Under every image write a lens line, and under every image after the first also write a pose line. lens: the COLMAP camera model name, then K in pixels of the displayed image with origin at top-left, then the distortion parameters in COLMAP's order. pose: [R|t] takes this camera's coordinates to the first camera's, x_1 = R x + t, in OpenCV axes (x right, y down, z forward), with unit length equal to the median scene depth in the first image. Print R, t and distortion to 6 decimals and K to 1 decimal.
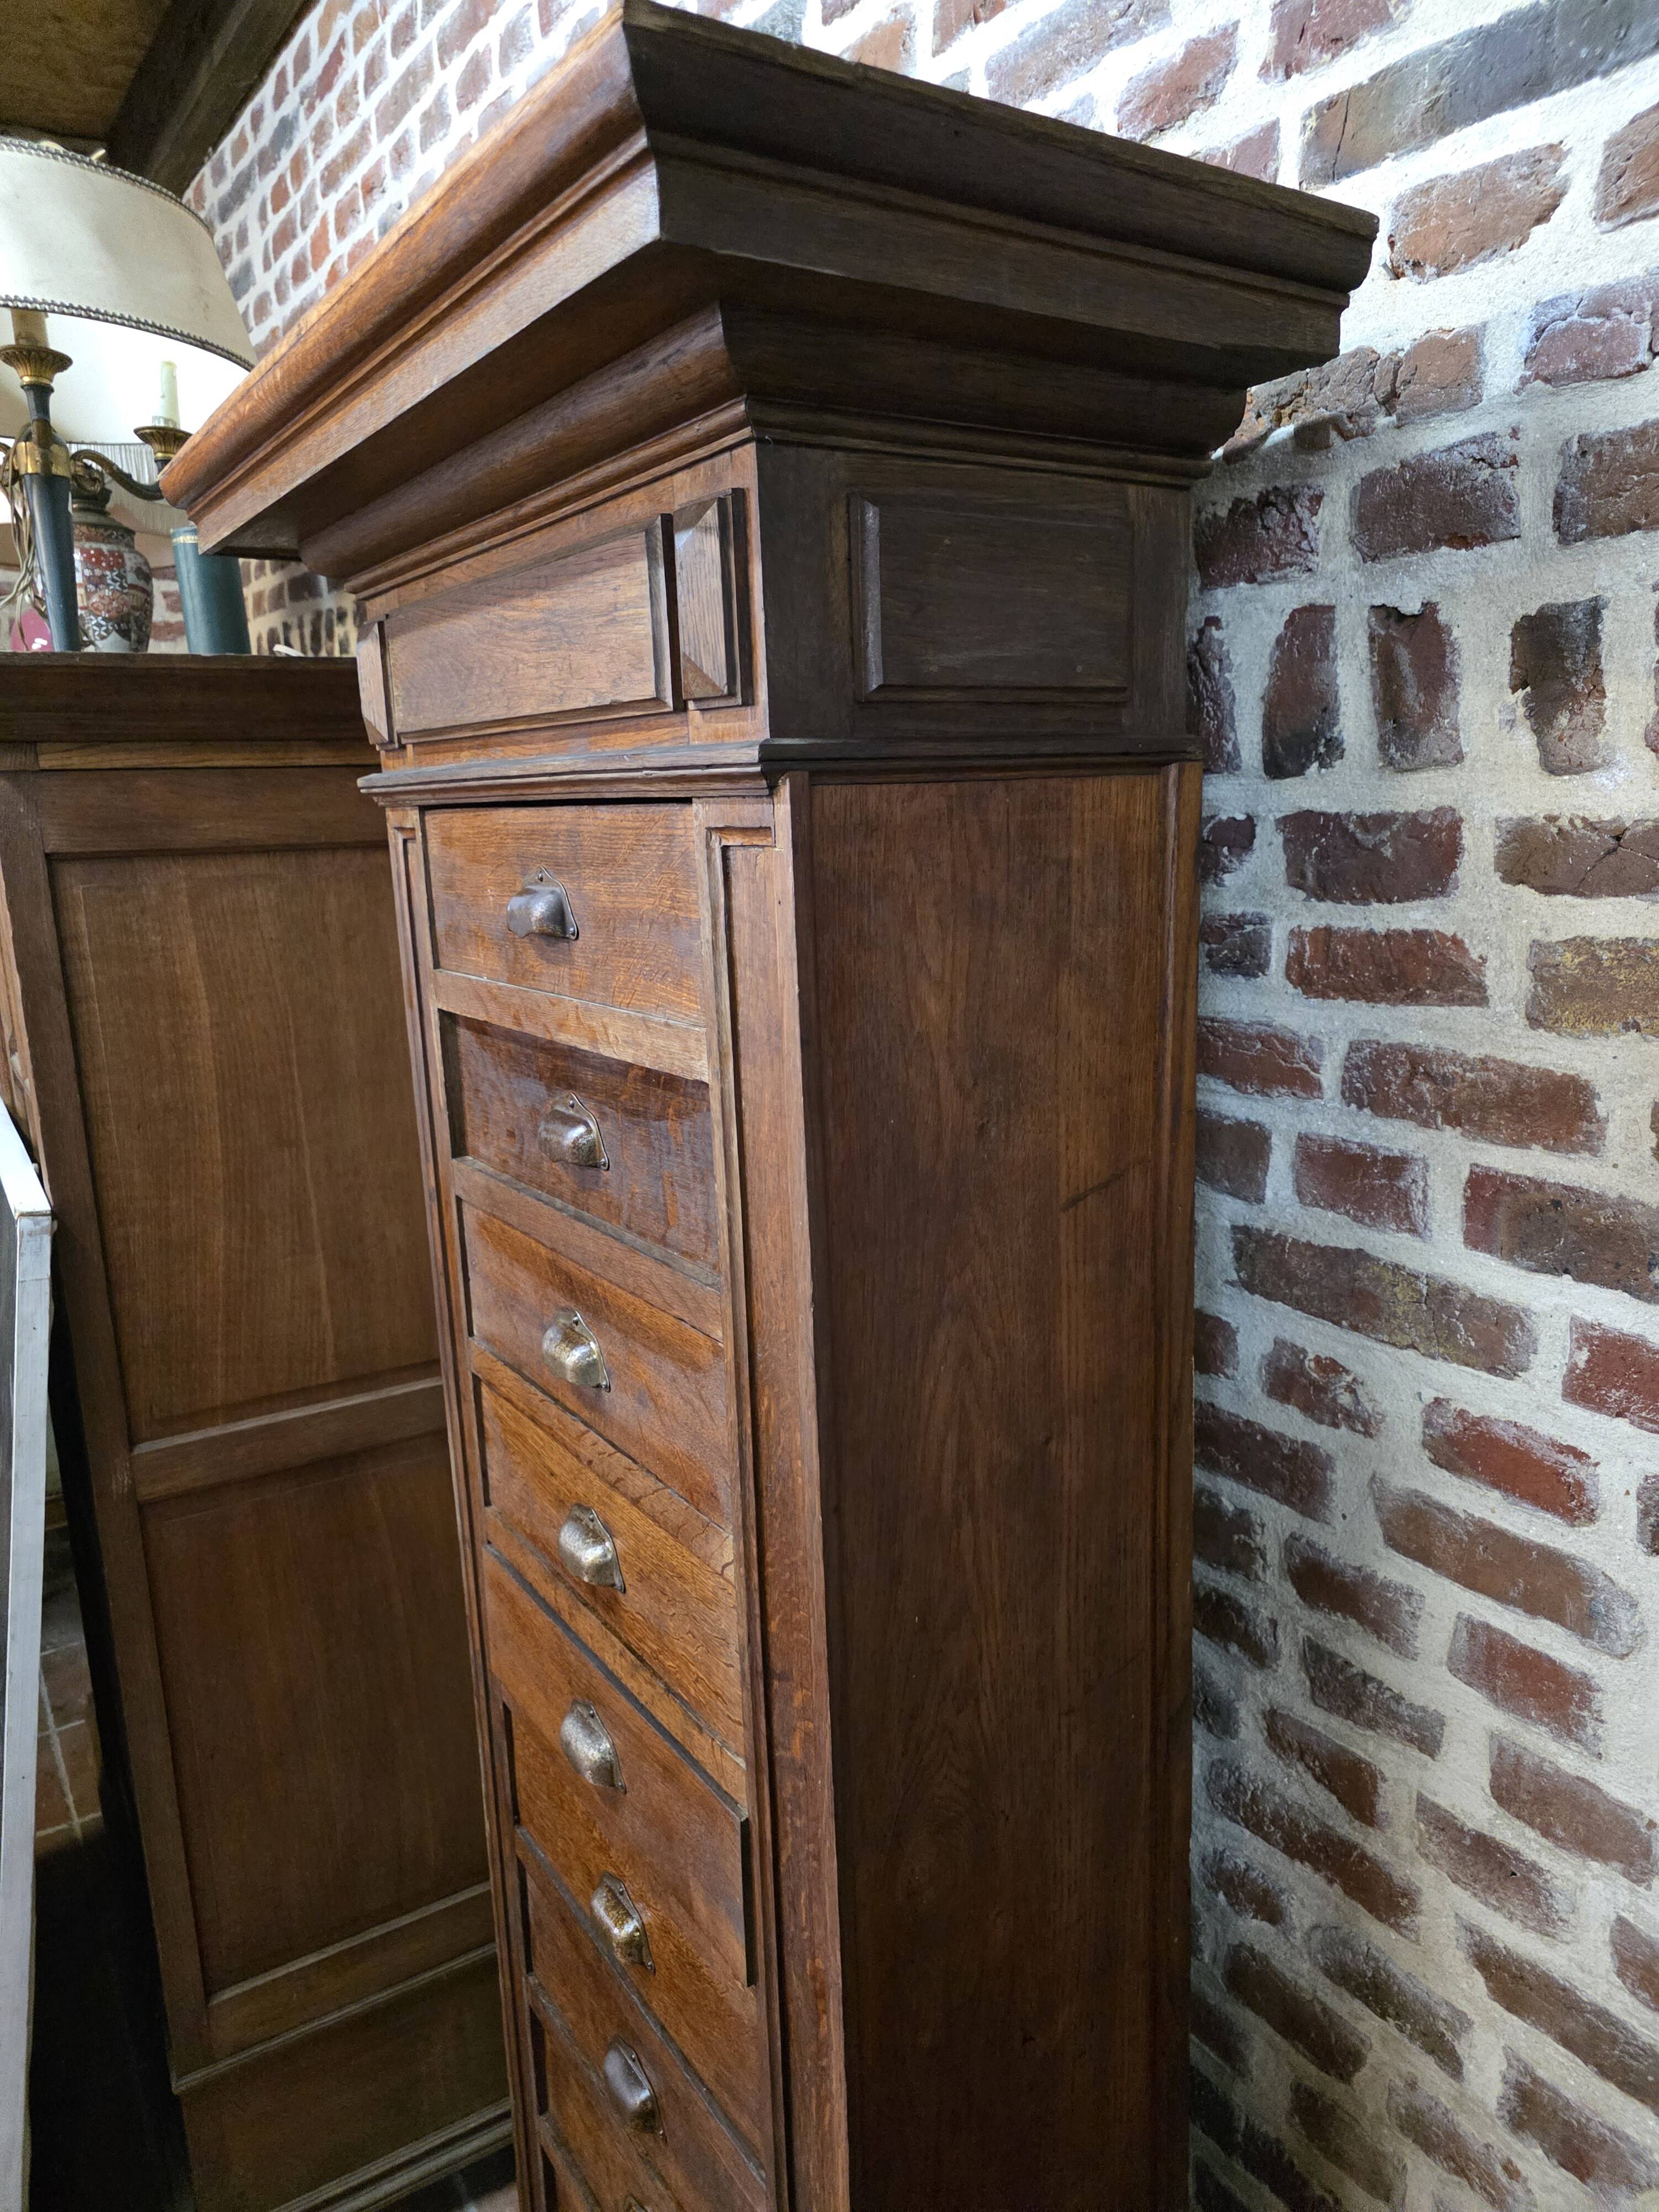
lens RADIAL K [[1491.4, 0, 854.5], [0, 1491.4, 1113.3], [0, 0, 1]] dist [0.035806, -0.026704]
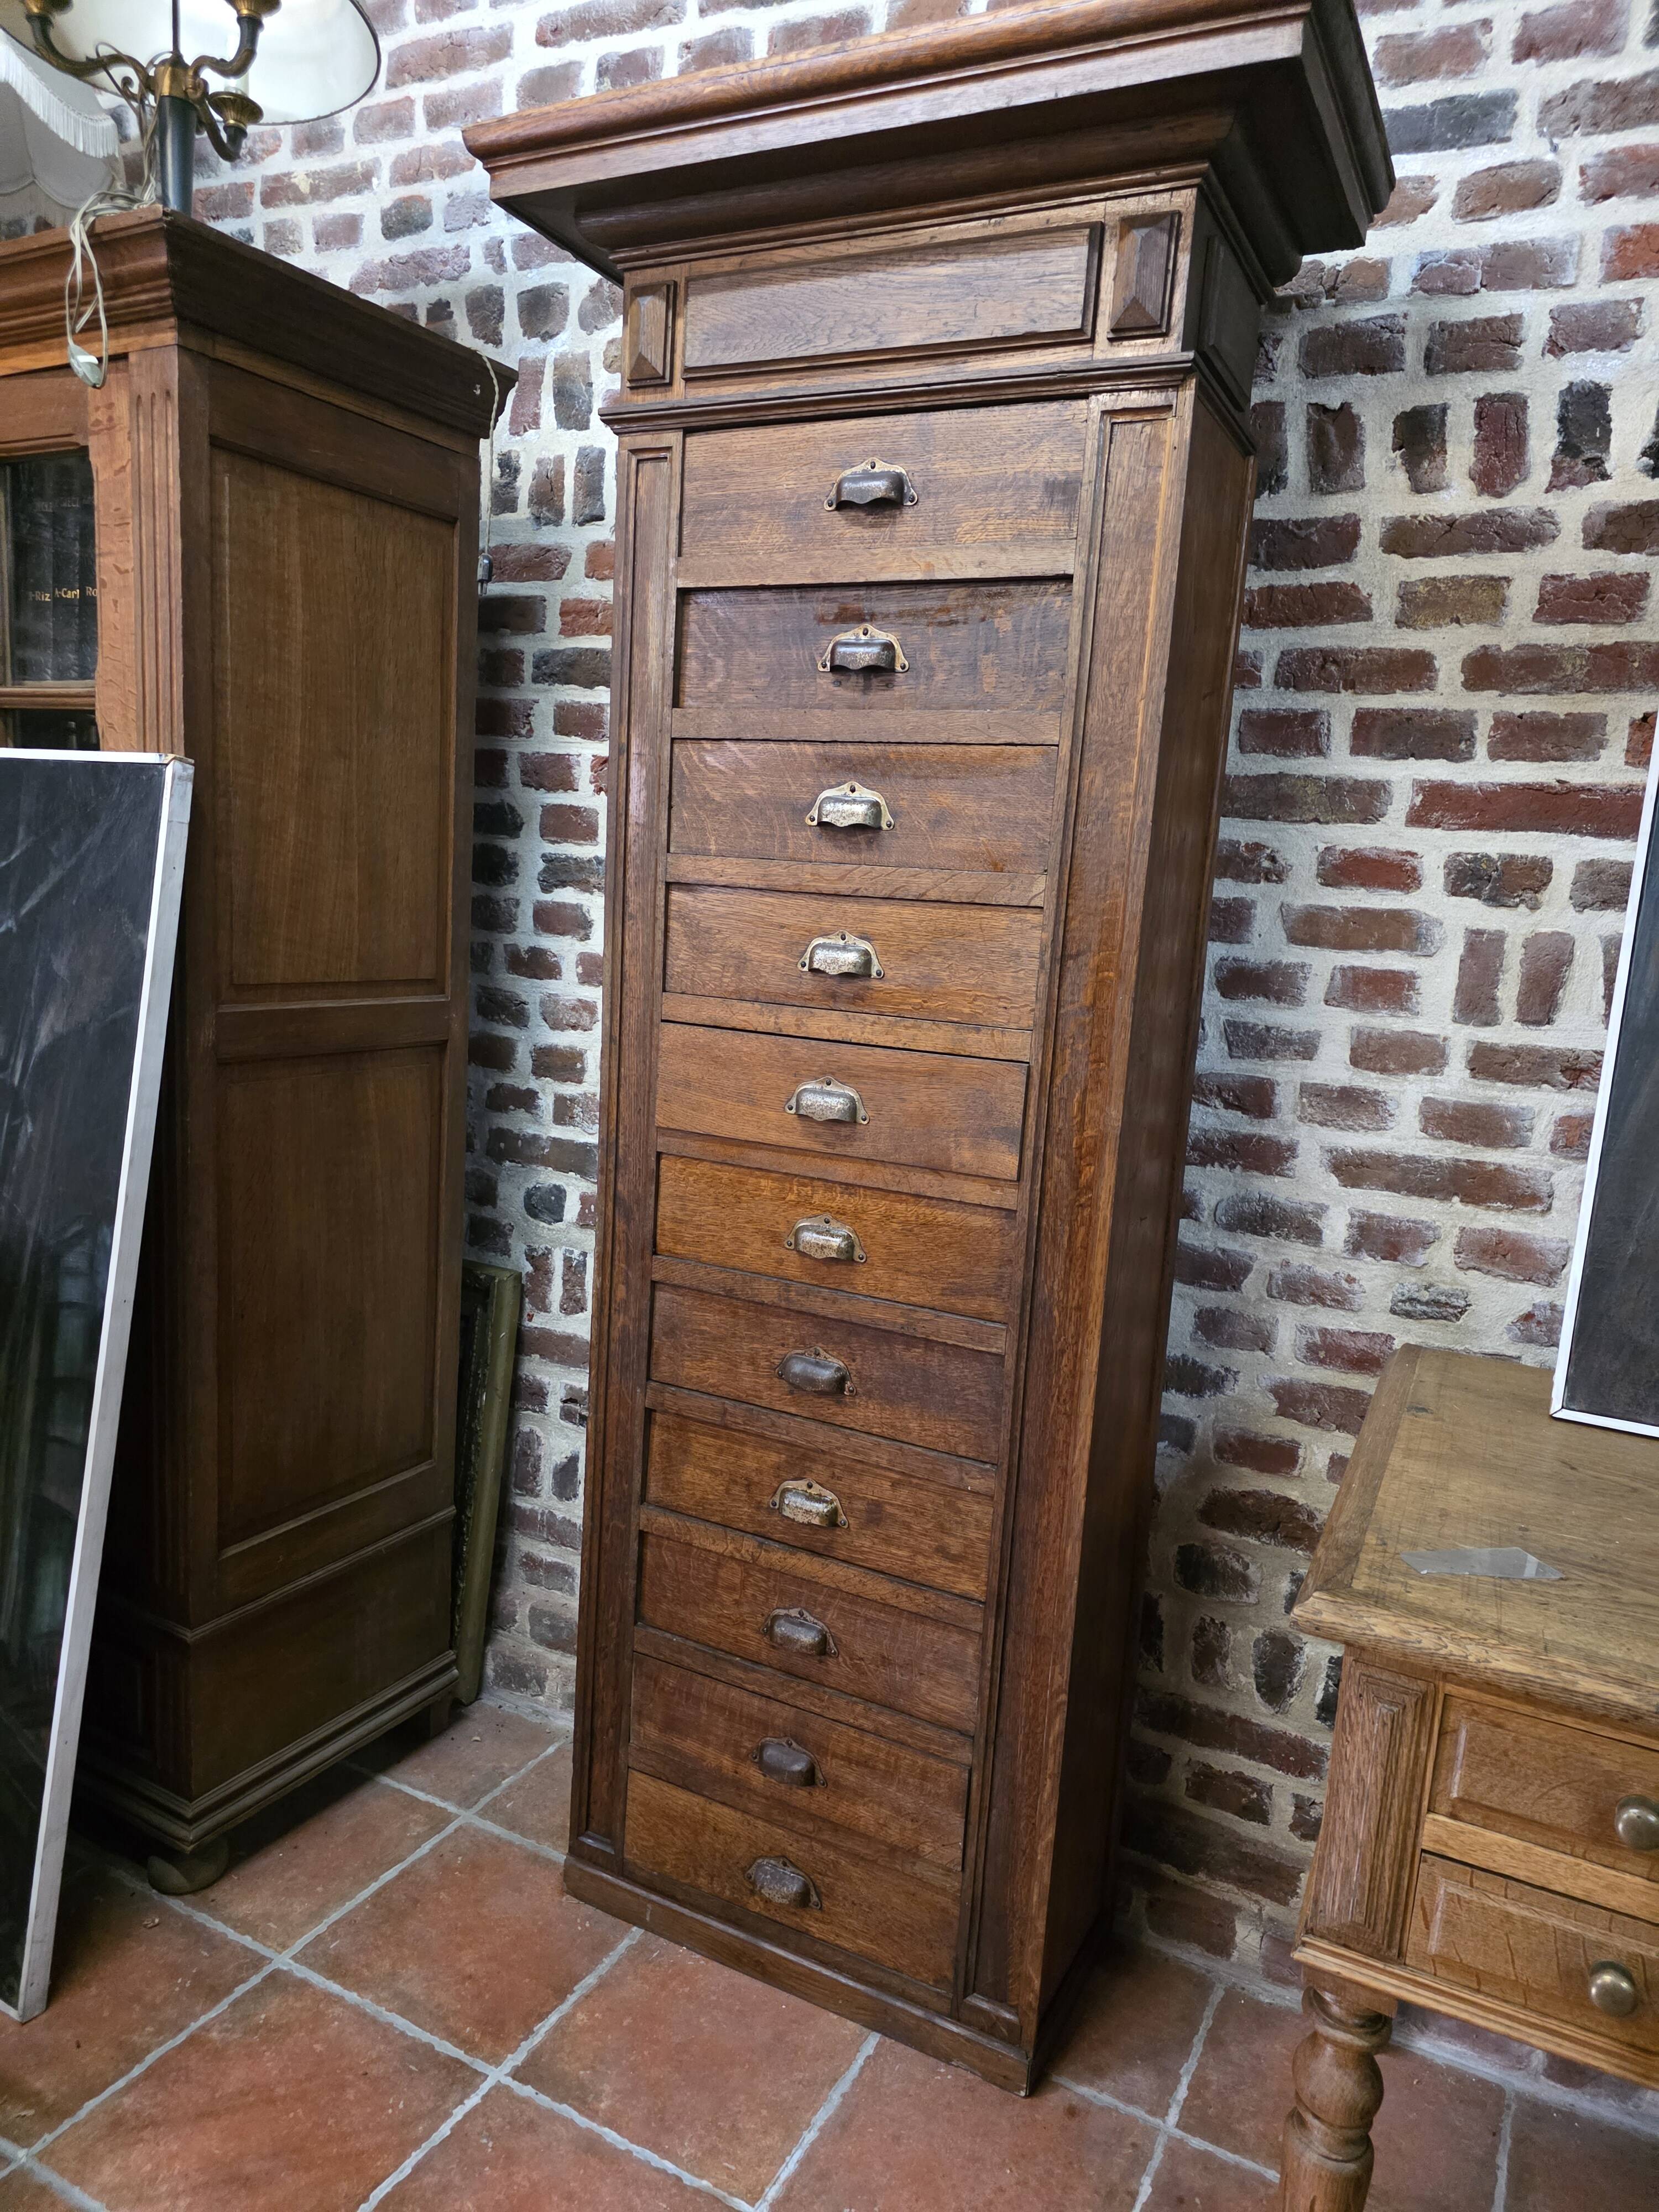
lens RADIAL K [[1477.4, 0, 831.4], [0, 1477.4, 1132.3], [0, 0, 1]] dist [0.043228, -0.030094]
pose [[0.870392, 0.002081, 0.492356, -1.077597], [0.013370, 0.999522, -0.027860, 0.606080], [-0.492179, 0.030833, 0.869948, -0.283587]]
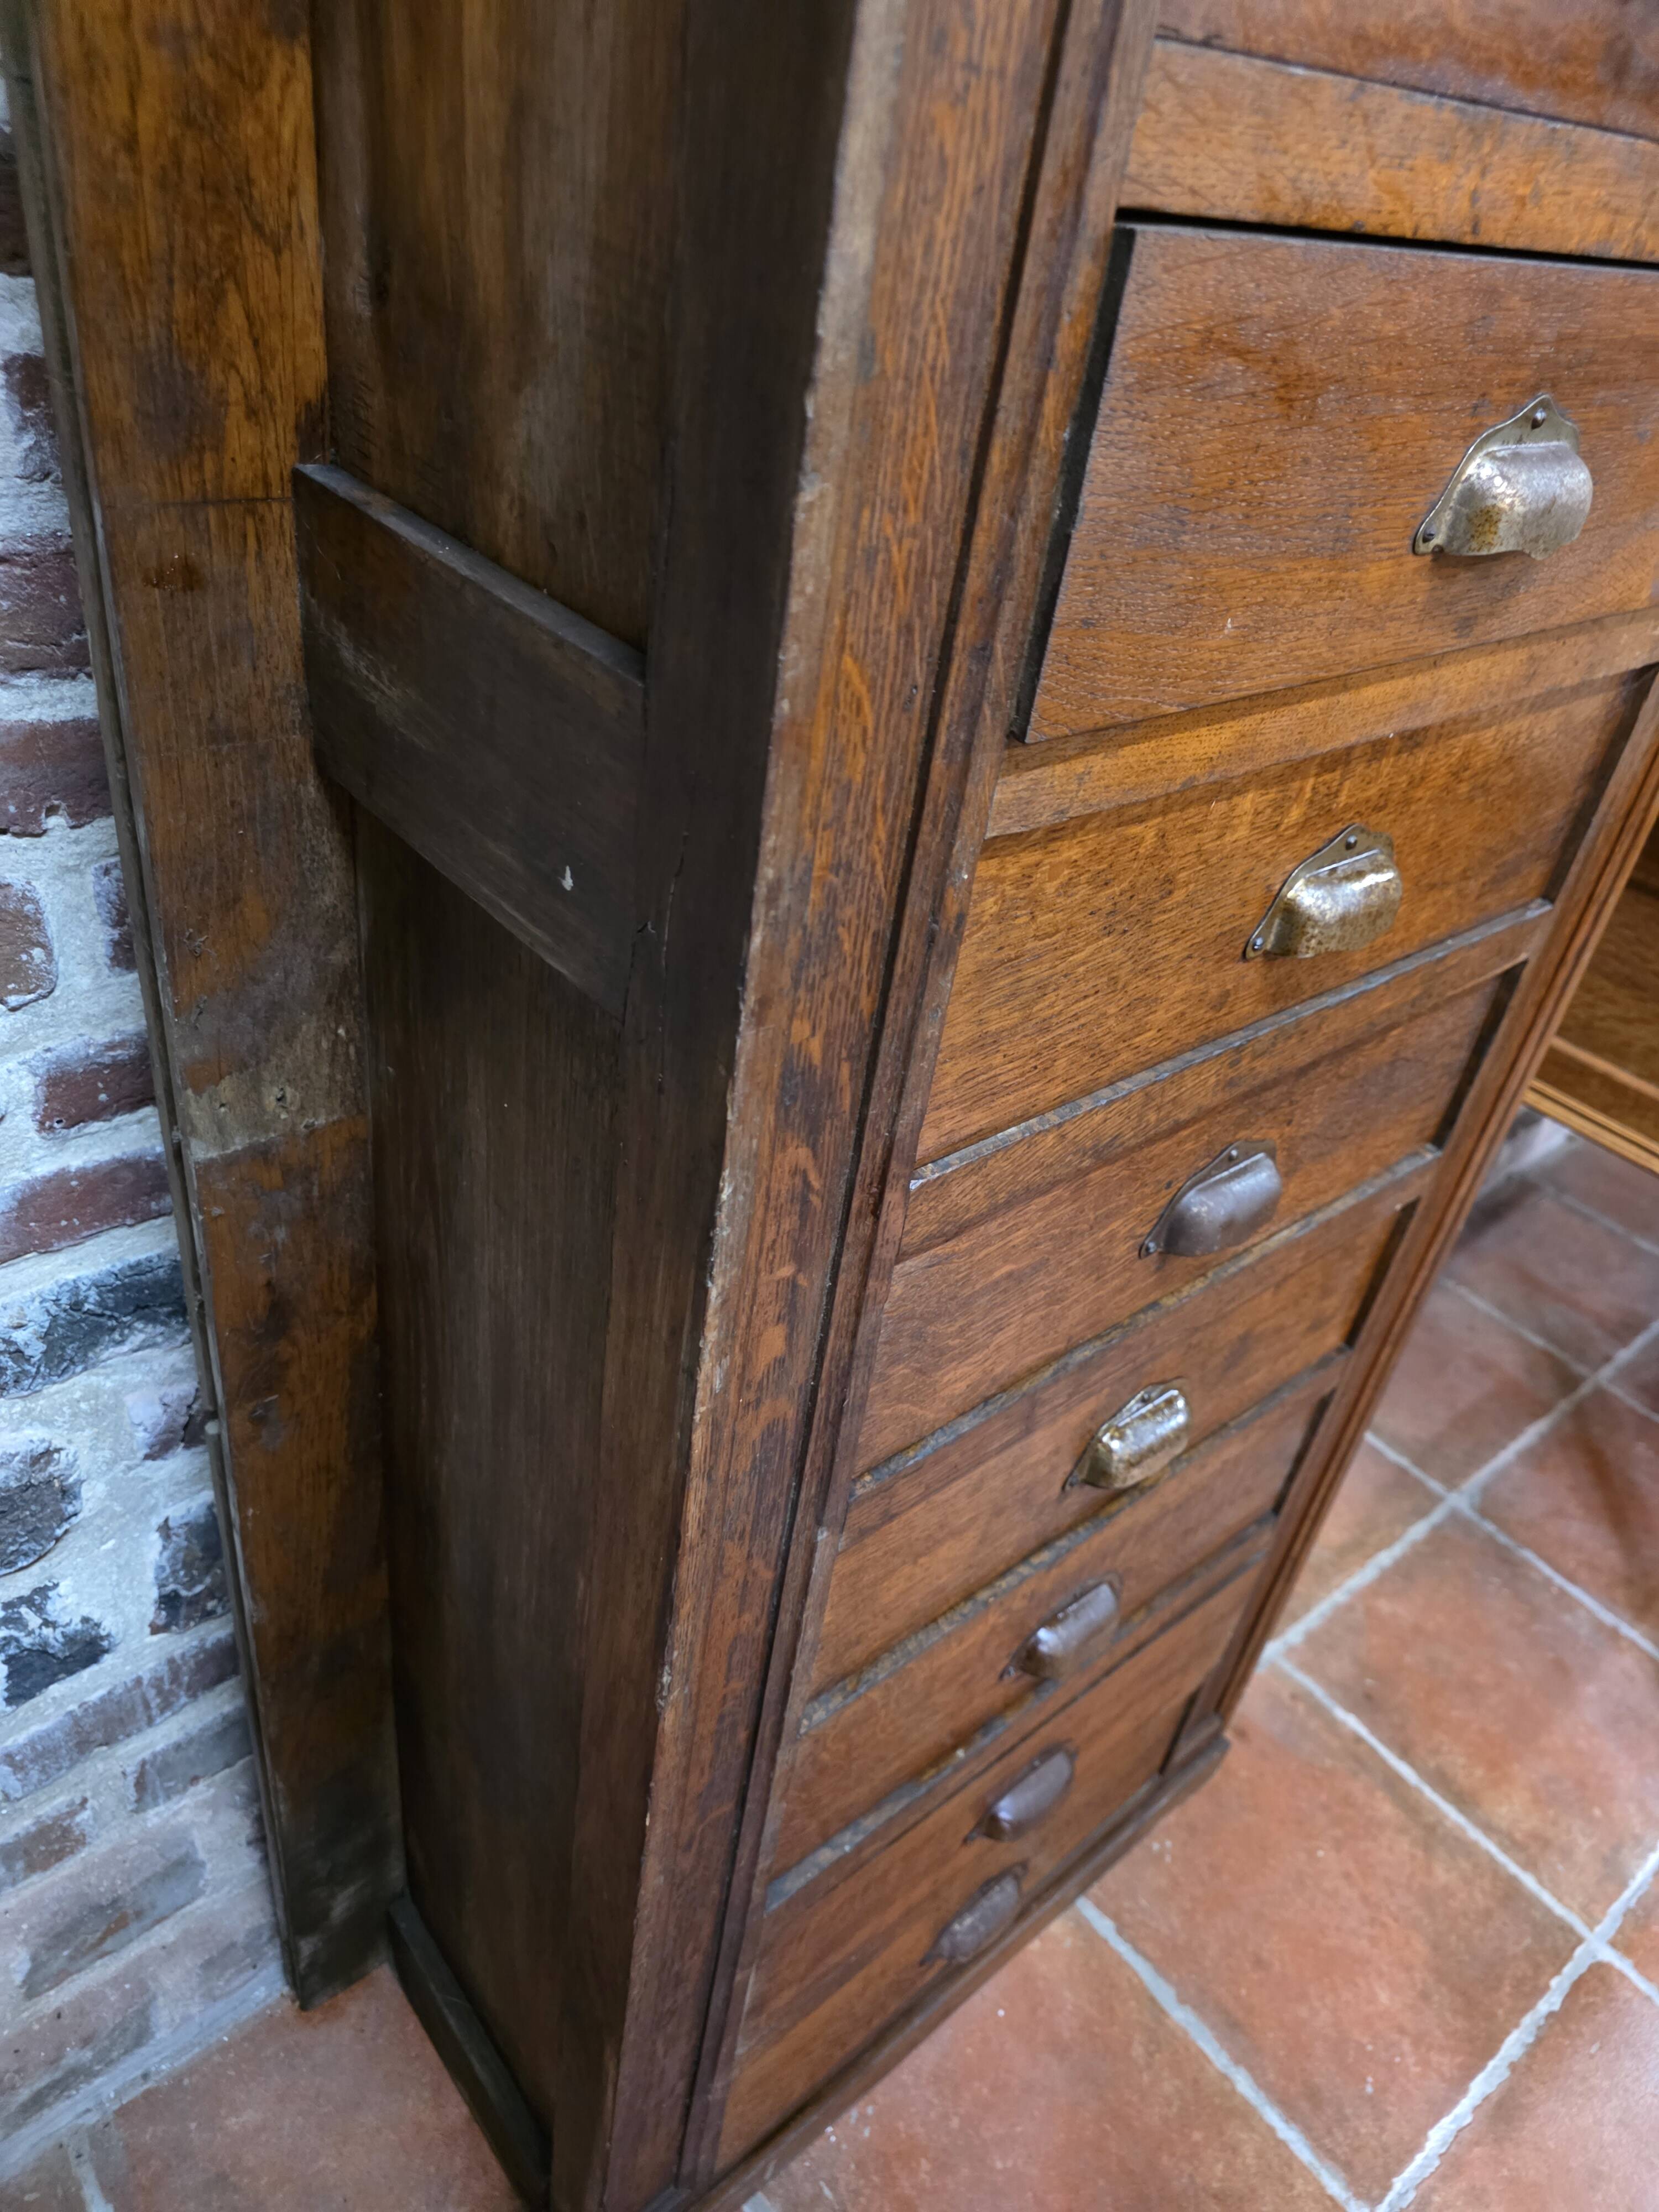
lens RADIAL K [[1499.8, 0, 847.5], [0, 1499.8, 1106.5], [0, 0, 1]] dist [0.041217, -0.036977]
pose [[-0.116292, -0.555395, 0.823415, -0.769524], [0.076202, 0.821607, 0.564938, 0.373864], [-0.990288, 0.128443, -0.053224, 1.545640]]
